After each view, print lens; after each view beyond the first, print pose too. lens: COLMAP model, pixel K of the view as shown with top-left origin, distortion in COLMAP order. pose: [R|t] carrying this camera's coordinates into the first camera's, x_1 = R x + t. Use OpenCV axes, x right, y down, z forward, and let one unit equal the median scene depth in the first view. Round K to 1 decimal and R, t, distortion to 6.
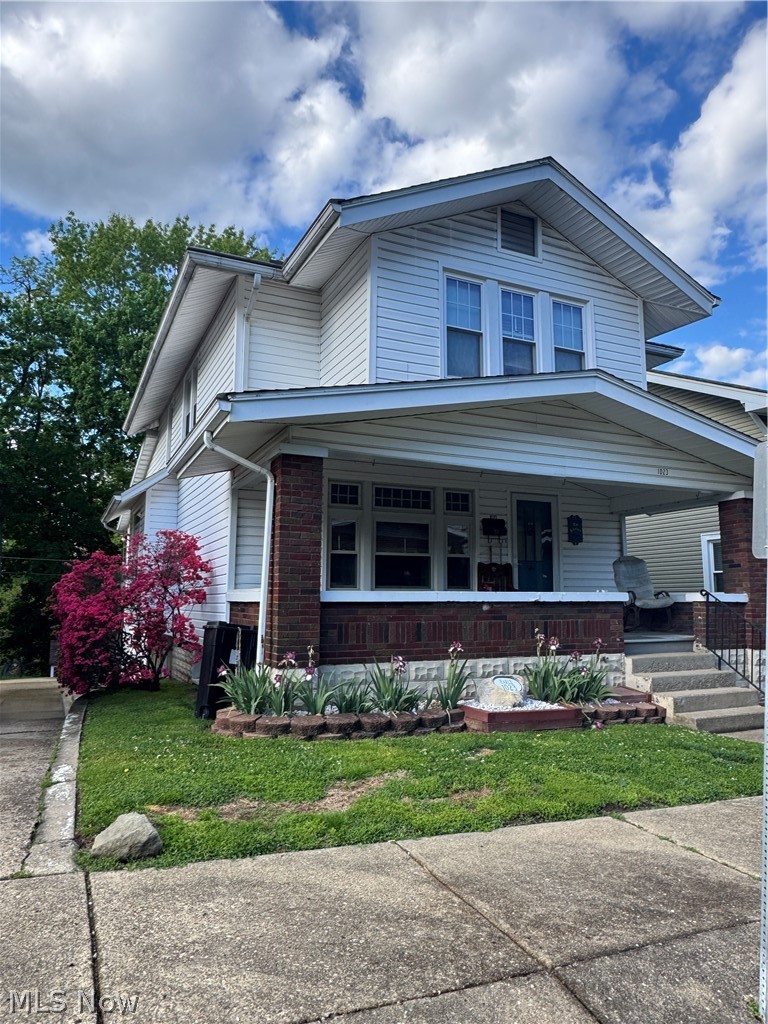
lens RADIAL K [[692.8, 0, 386.2], [0, 692.8, 501.6], [0, 0, 1]] dist [0.020483, -0.004112]
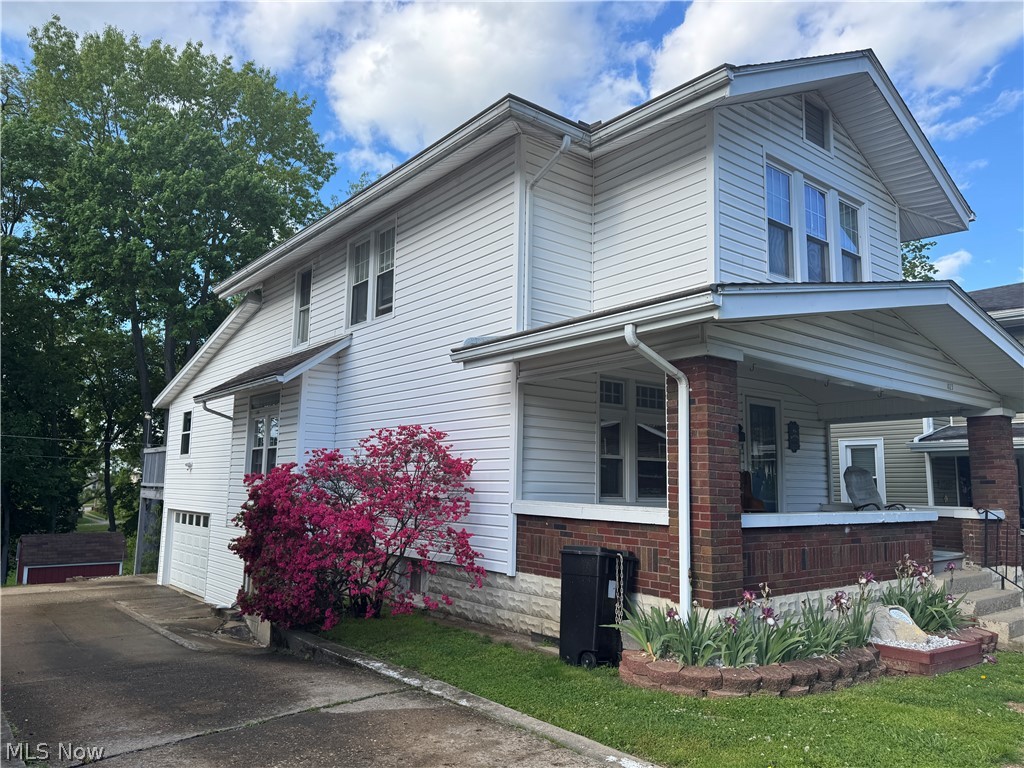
lens RADIAL K [[713.9, 0, 512.0], [0, 713.9, 384.0], [0, 0, 1]] dist [0.069190, -0.059824]
pose [[0.973391, 0.047374, 0.224198, -0.408713], [-0.048202, 0.998836, -0.001781, -0.014079], [-0.224022, -0.009074, 0.974542, 0.131495]]
